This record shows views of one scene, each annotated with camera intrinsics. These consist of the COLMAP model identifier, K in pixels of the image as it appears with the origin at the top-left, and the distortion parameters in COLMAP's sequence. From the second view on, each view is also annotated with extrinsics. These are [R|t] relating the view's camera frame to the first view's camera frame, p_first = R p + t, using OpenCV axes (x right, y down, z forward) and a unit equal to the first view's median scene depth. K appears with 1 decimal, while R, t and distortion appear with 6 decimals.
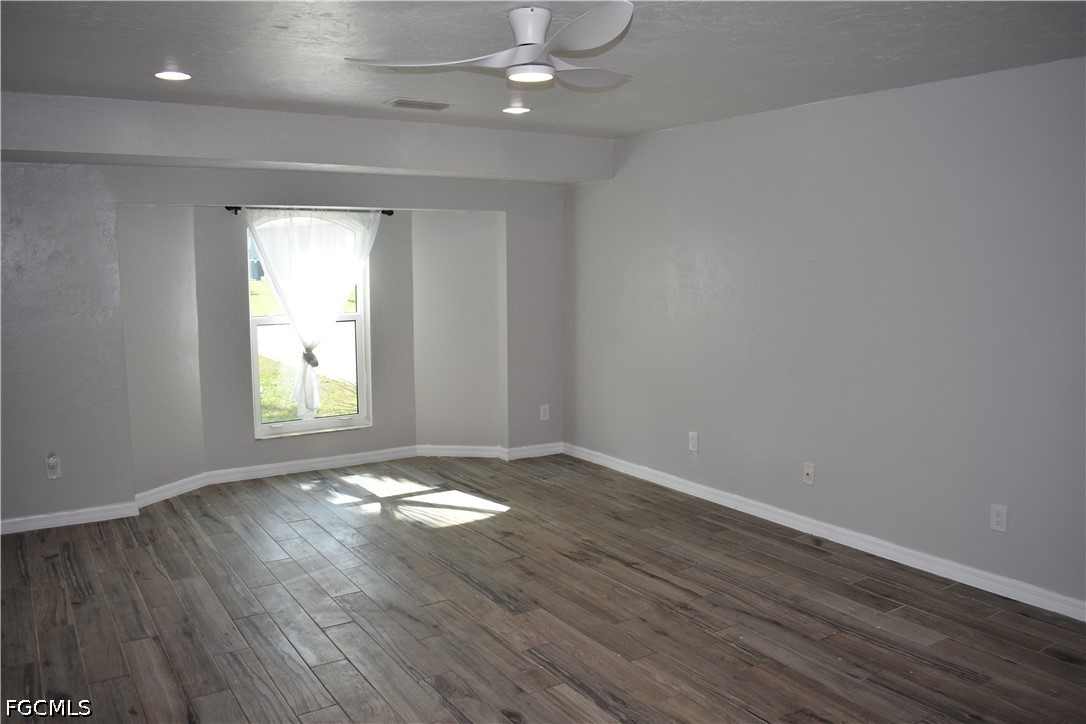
lens RADIAL K [[847.5, 0, 543.0], [0, 847.5, 362.0], [0, 0, 1]] dist [-0.090209, -0.002472]
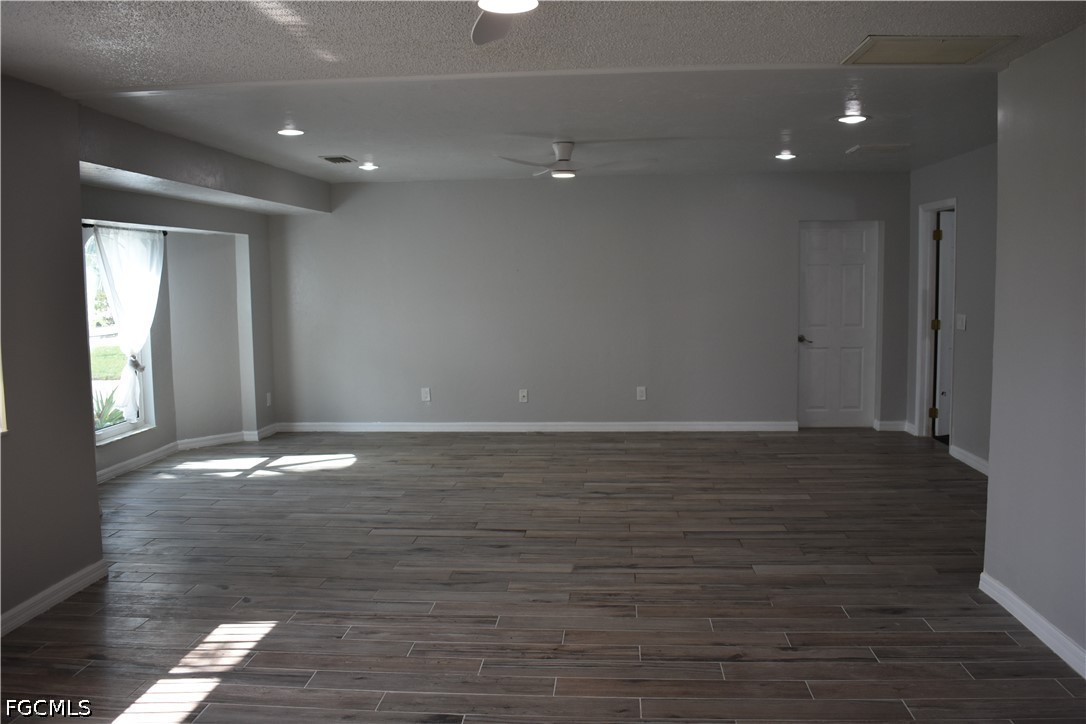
lens RADIAL K [[935.4, 0, 543.0], [0, 935.4, 362.0], [0, 0, 1]] dist [-0.096507, -0.004401]
pose [[0.604968, -0.080614, 0.792158, -0.912166], [0.107381, 0.994033, 0.019152, 0.026486], [-0.788976, 0.073476, 0.610015, -0.145452]]
